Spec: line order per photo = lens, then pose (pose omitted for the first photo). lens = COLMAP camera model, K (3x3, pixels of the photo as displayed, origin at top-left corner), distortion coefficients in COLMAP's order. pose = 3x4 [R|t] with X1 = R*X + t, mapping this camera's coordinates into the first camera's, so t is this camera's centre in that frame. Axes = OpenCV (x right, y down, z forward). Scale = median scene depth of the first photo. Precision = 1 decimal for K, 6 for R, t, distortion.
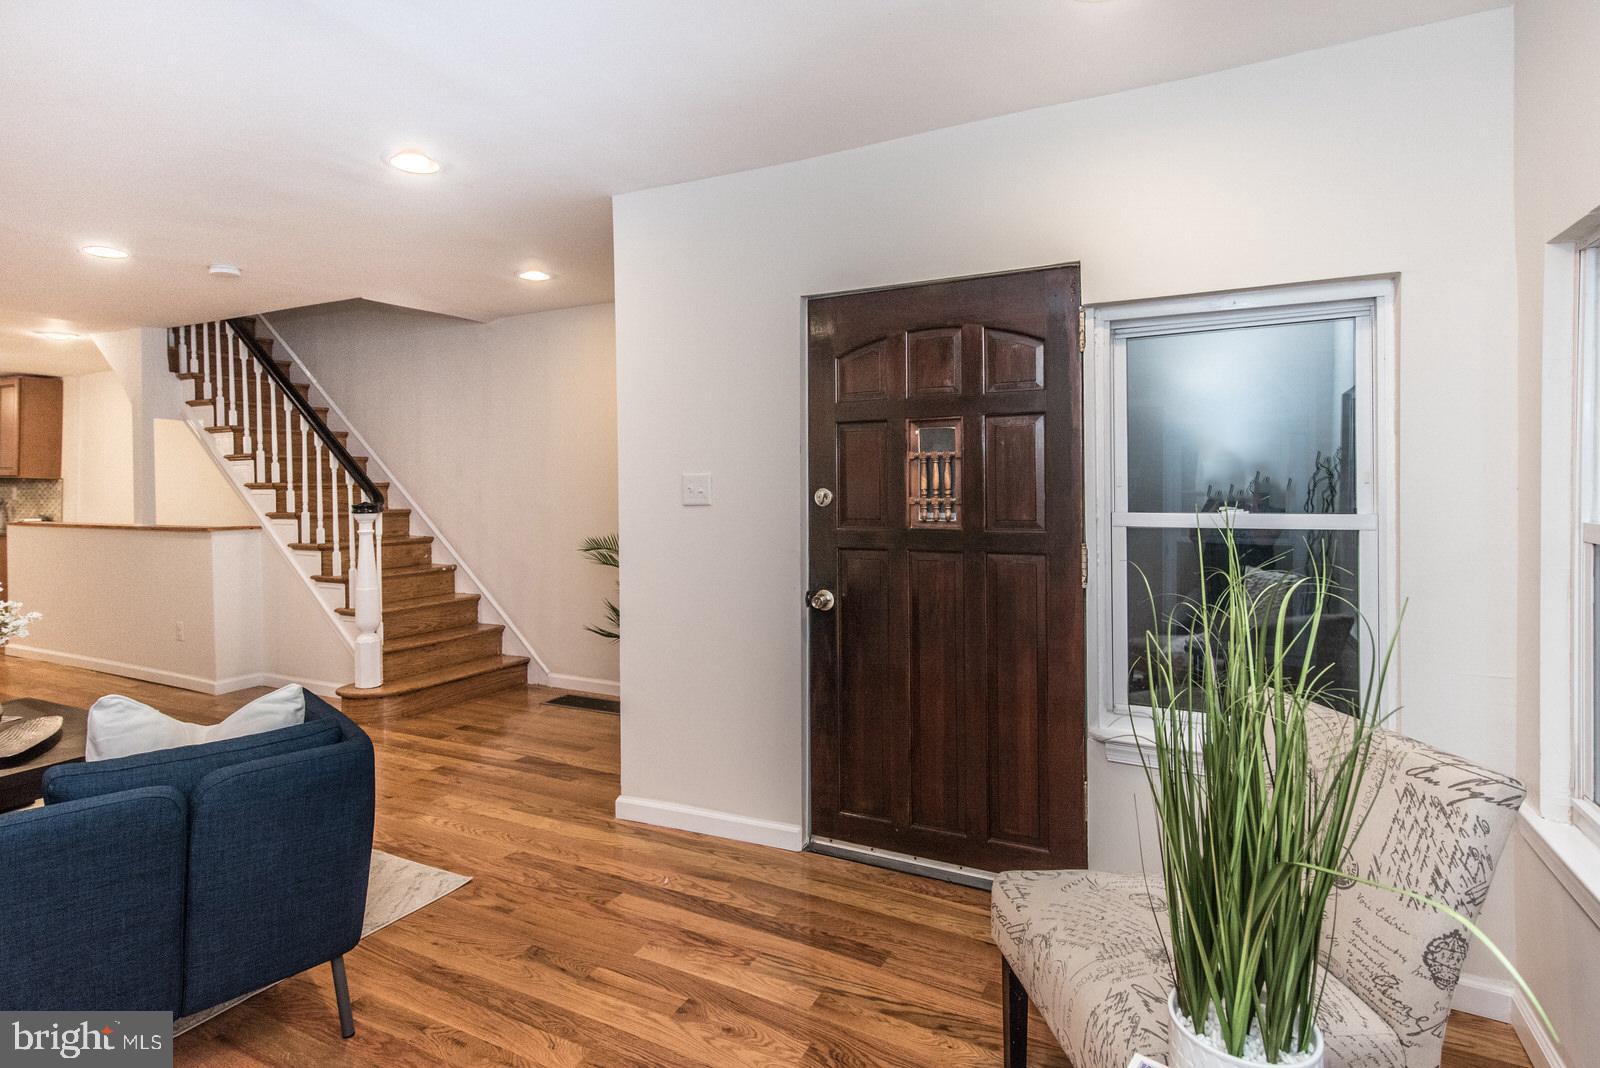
lens RADIAL K [[805.1, 0, 808.5], [0, 805.1, 485.9], [0, 0, 1]] dist [0.024625, 0.000757]
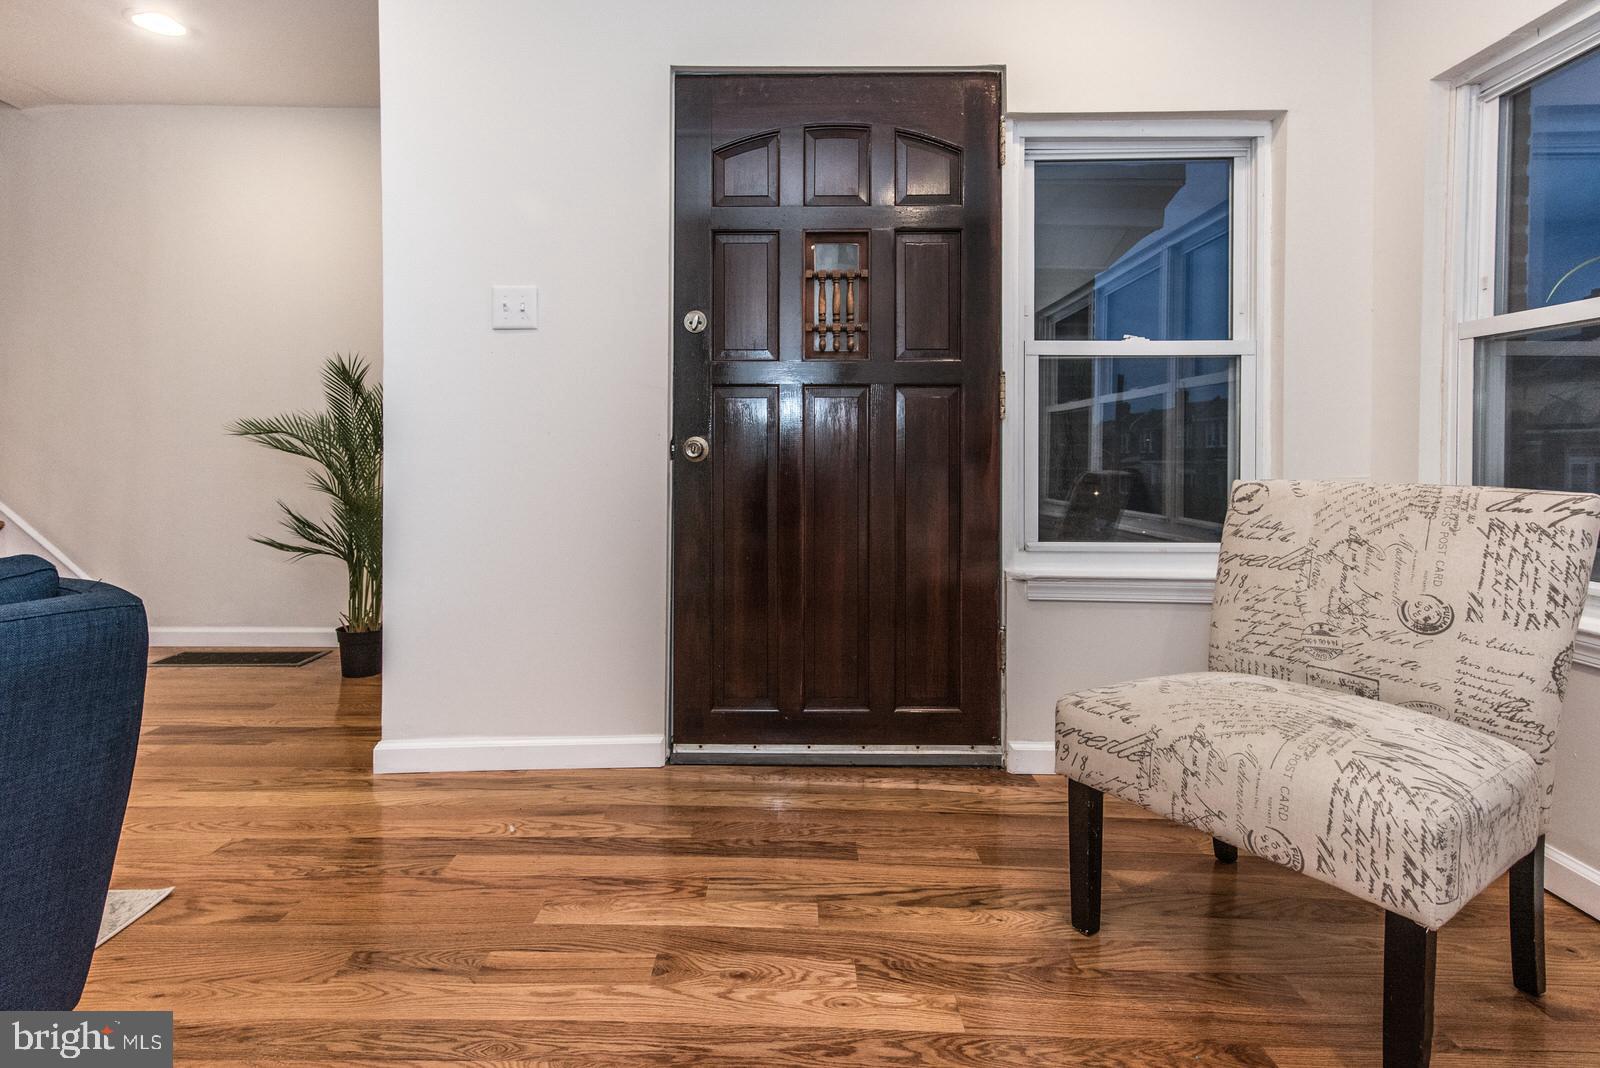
lens RADIAL K [[807.2, 0, 765.6], [0, 807.2, 453.8], [0, 0, 1]] dist [0.024795, -0.000154]
pose [[0.899201, 0.009951, 0.437423, -0.337970], [-0.007083, 0.999941, -0.008187, 0.190172], [-0.437479, 0.004263, 0.899219, 0.303670]]
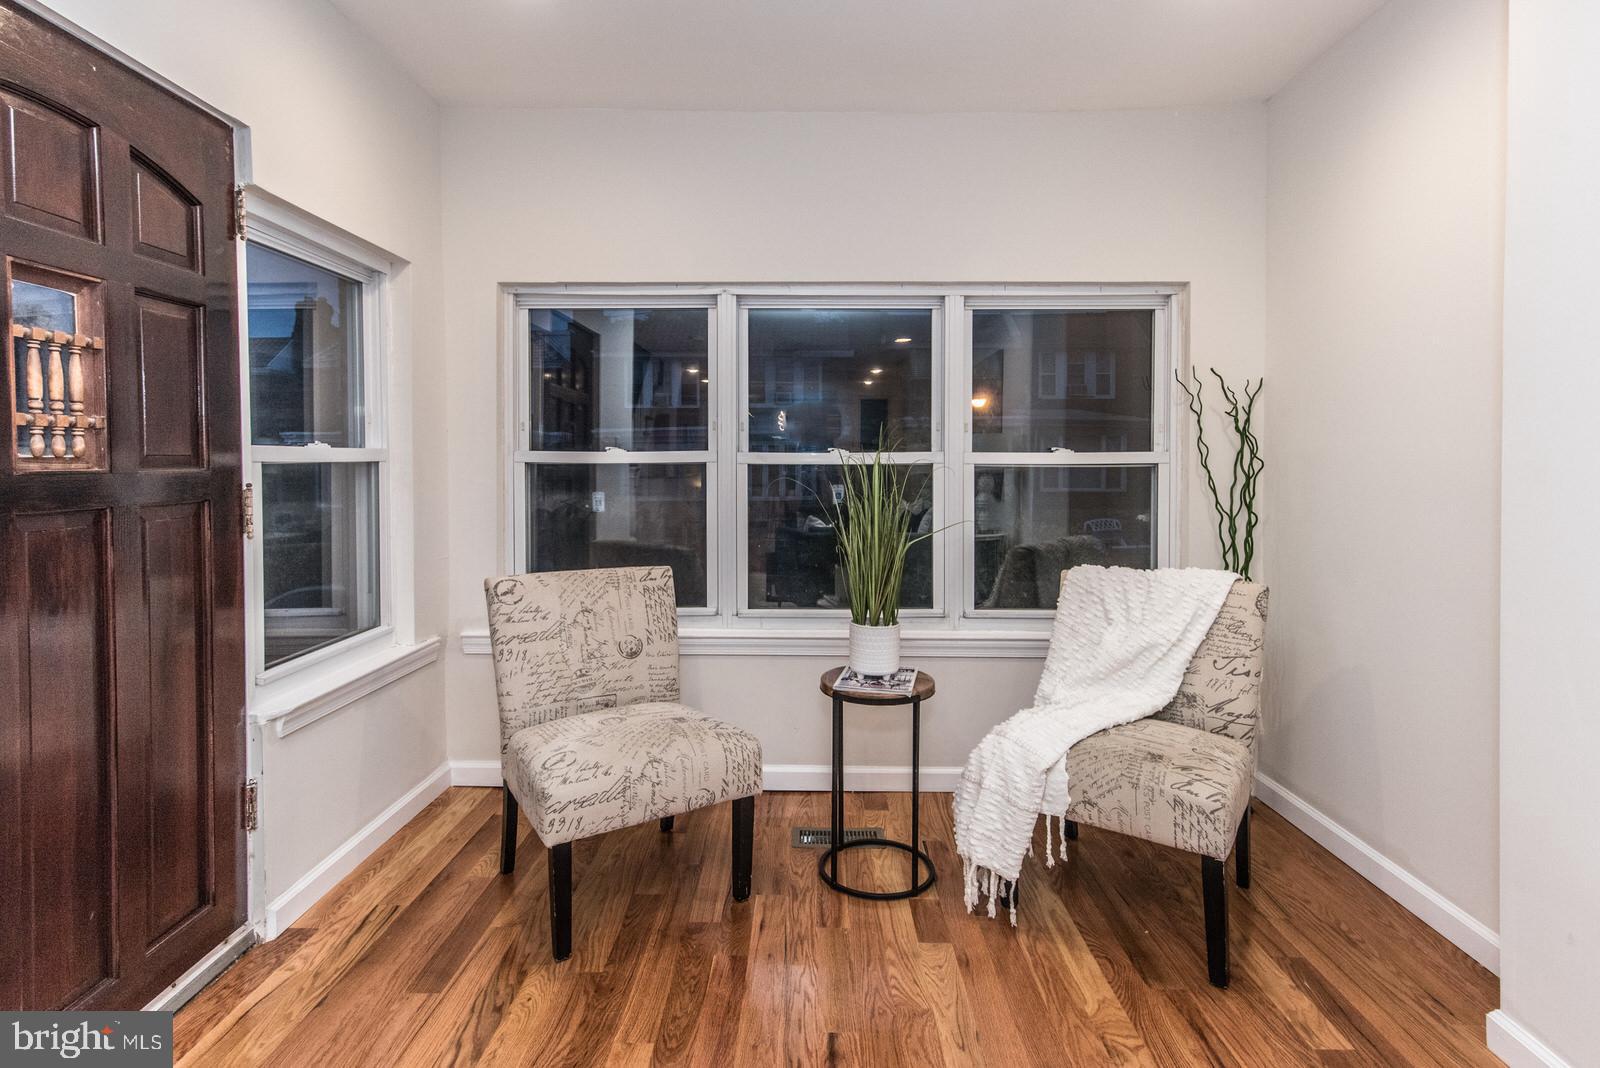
lens RADIAL K [[805.1, 0, 808.5], [0, 805.1, 485.9], [0, 0, 1]] dist [0.024625, 0.000757]
pose [[-0.438876, -0.014799, 0.898426, -0.674157], [0.010987, 0.999701, 0.021834, 0.066594], [-0.898480, 0.019453, -0.438582, 0.931964]]
